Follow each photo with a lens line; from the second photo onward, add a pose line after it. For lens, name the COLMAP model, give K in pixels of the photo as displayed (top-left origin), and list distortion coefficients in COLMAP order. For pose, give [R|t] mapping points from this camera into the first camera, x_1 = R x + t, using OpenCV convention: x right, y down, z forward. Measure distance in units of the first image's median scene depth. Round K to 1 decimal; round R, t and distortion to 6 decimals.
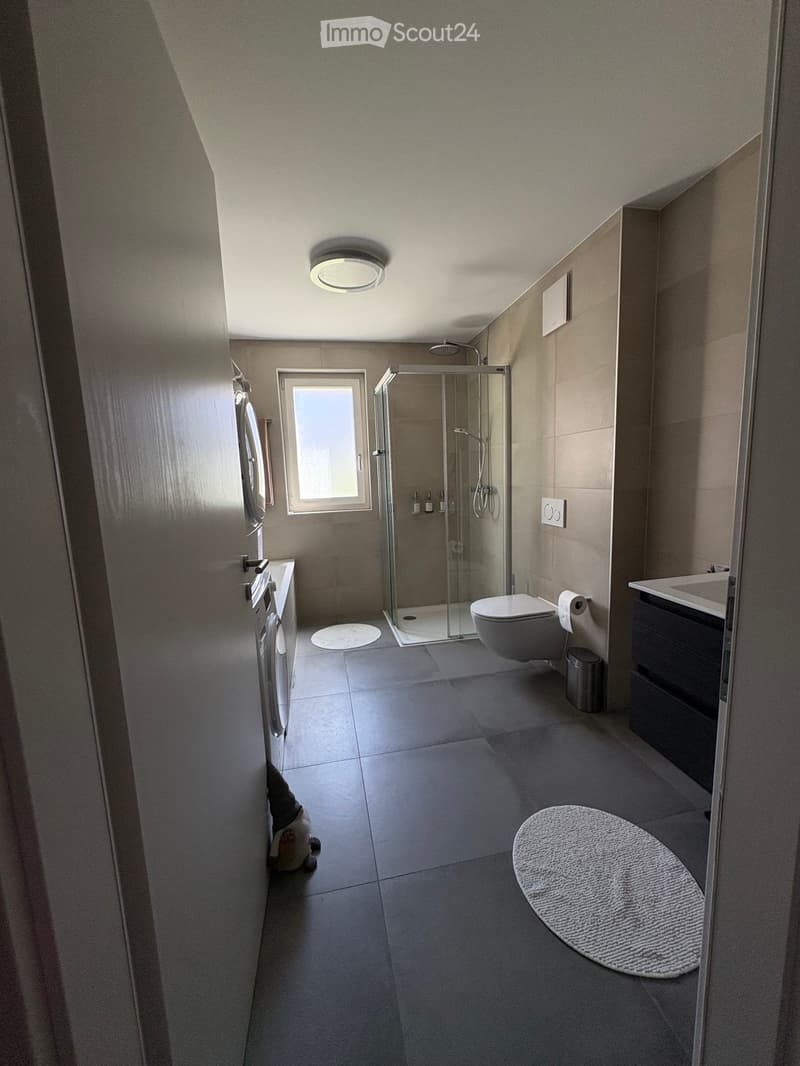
lens RADIAL K [[423.1, 0, 401.0], [0, 423.1, 533.3], [0, 0, 1]] dist [0.000743, -0.000136]
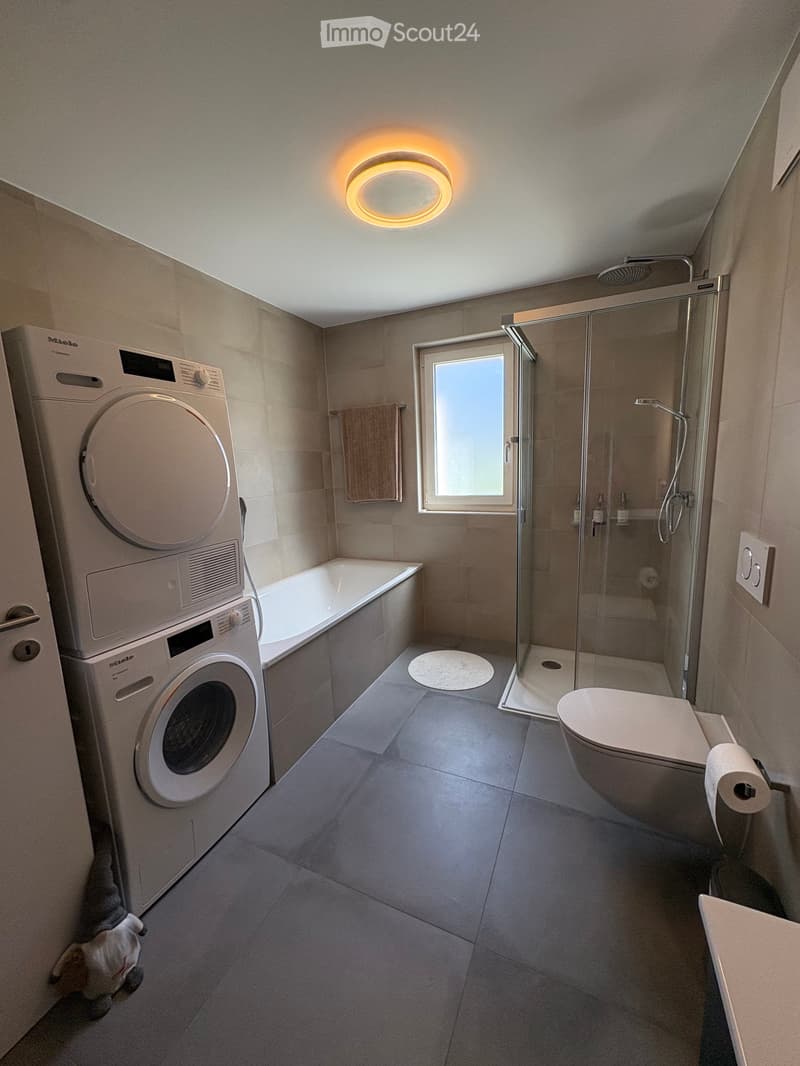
lens RADIAL K [[423.1, 0, 402.0], [0, 423.1, 535.4], [0, 0, 1]] dist [0.001157, 0.000204]
pose [[0.813297, 0.107216, -0.571885, 0.252070], [-0.075937, 0.994028, 0.078367, -0.075827], [0.576872, -0.020308, 0.816582, 0.307068]]
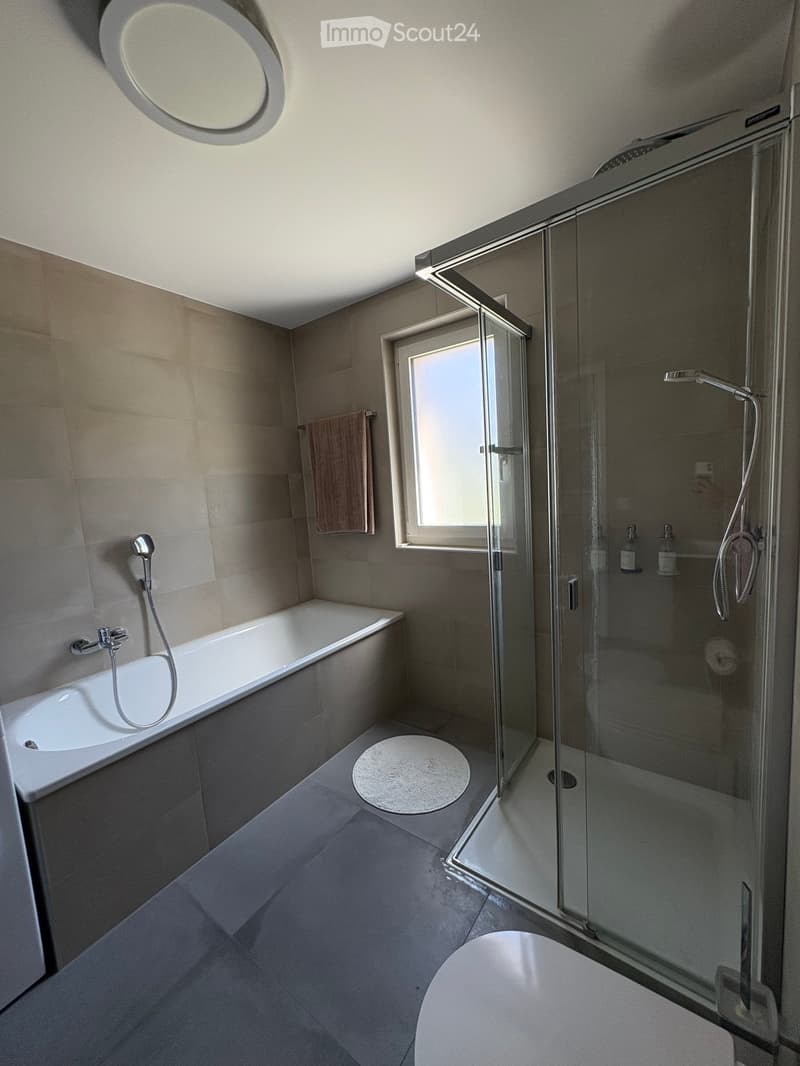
lens RADIAL K [[423.1, 0, 401.0], [0, 423.1, 533.3], [0, 0, 1]] dist [0.000743, -0.000136]
pose [[0.679119, 0.077760, -0.729898, 0.282283], [-0.065154, 0.996834, 0.045577, -0.117808], [0.731131, 0.016604, 0.682035, 0.630613]]
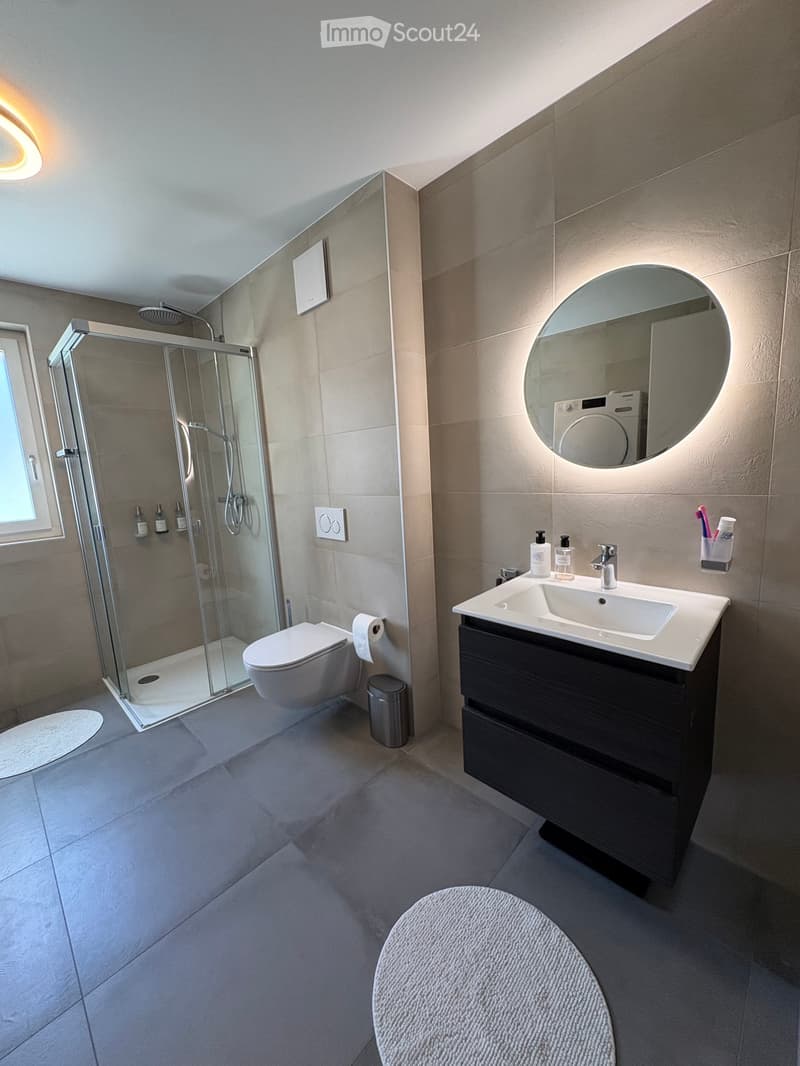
lens RADIAL K [[423.1, 0, 401.0], [0, 423.1, 533.3], [0, 0, 1]] dist [0.000743, -0.000136]
pose [[0.825805, -0.097301, 0.555499, -0.000875], [0.100678, 0.994616, 0.024549, -0.030192], [-0.554897, 0.035653, 0.831155, 0.171656]]
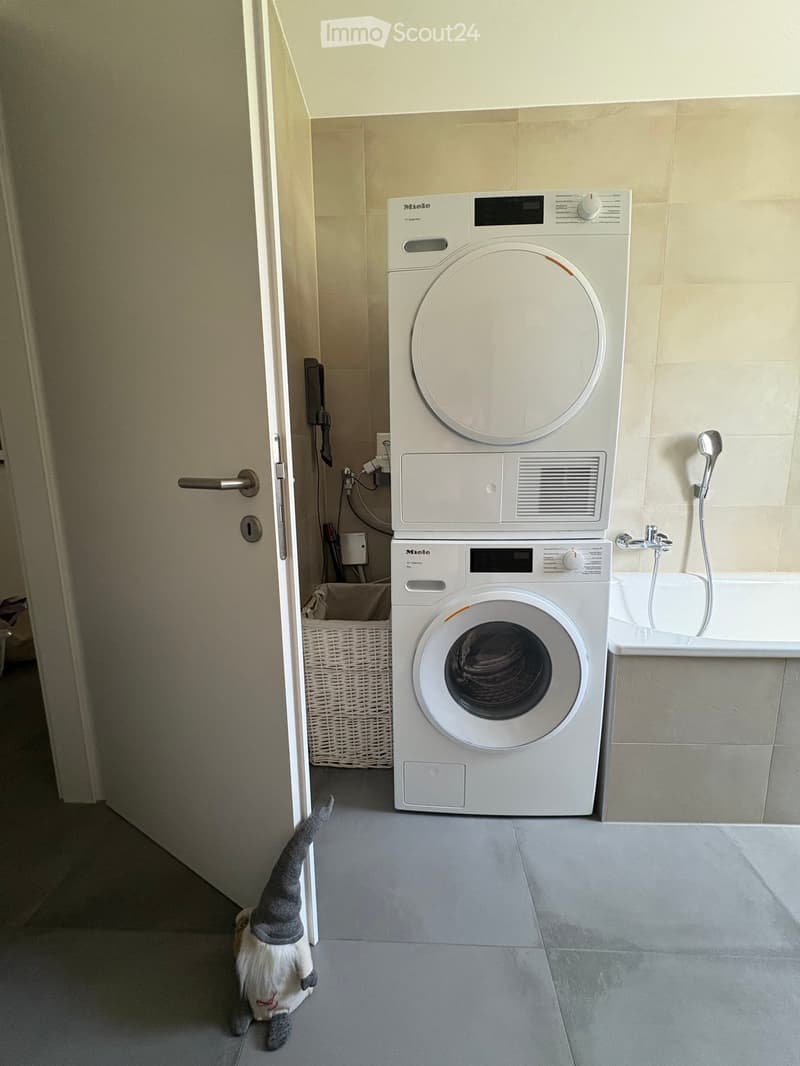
lens RADIAL K [[423.1, 0, 401.0], [0, 423.1, 533.3], [0, 0, 1]] dist [0.000743, -0.000136]
pose [[-0.235629, 0.201013, -0.950827, 0.186659], [-0.116901, 0.965409, 0.233065, -0.013181], [0.964787, 0.166069, -0.203980, 0.526451]]
